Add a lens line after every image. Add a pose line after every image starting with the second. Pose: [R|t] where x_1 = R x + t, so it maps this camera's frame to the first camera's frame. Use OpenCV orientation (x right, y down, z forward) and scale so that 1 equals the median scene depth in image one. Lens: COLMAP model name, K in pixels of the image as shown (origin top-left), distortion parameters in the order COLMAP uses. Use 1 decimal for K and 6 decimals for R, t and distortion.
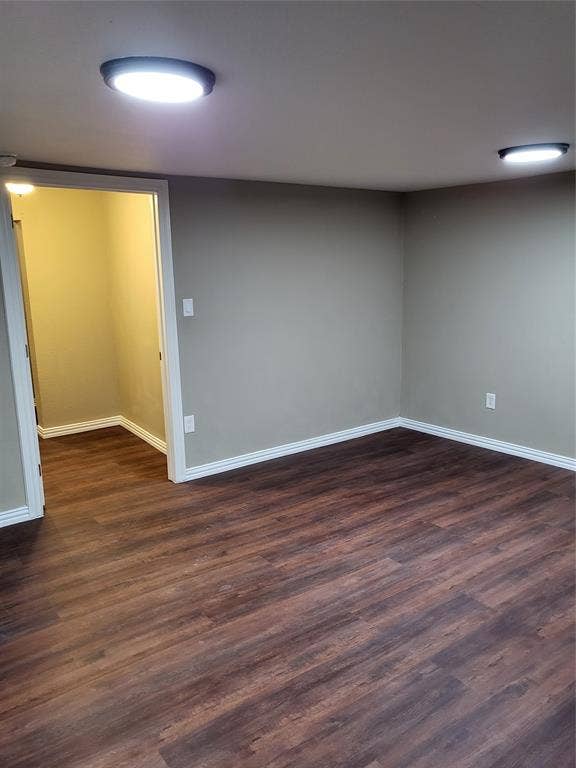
lens RADIAL K [[599.9, 0, 305.2], [0, 599.9, 369.9], [0, 0, 1]] dist [-0.038135, 0.073539]
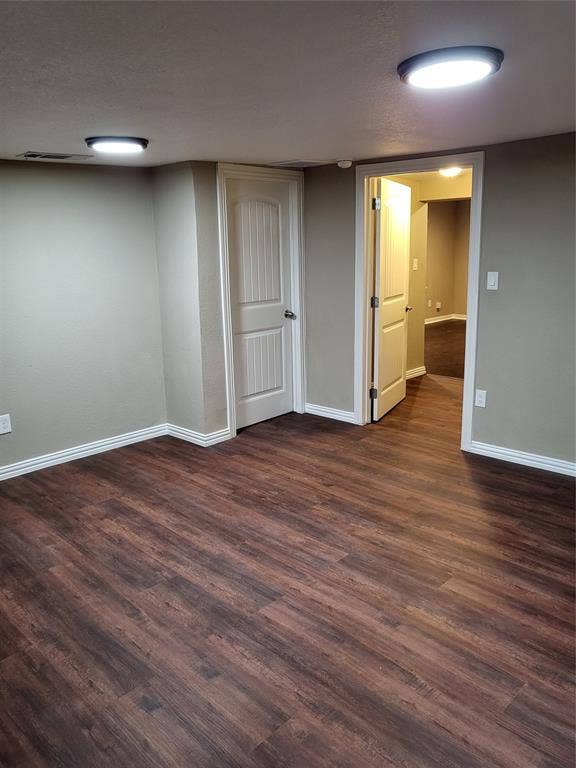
lens RADIAL K [[599.9, 0, 300.0], [0, 599.9, 378.2], [0, 0, 1]] dist [-0.038135, 0.073539]
pose [[0.157797, 0.234540, -0.959214, 0.978450], [-0.153593, 0.965391, 0.210783, -0.146197], [0.975453, 0.114068, 0.188360, 0.715293]]
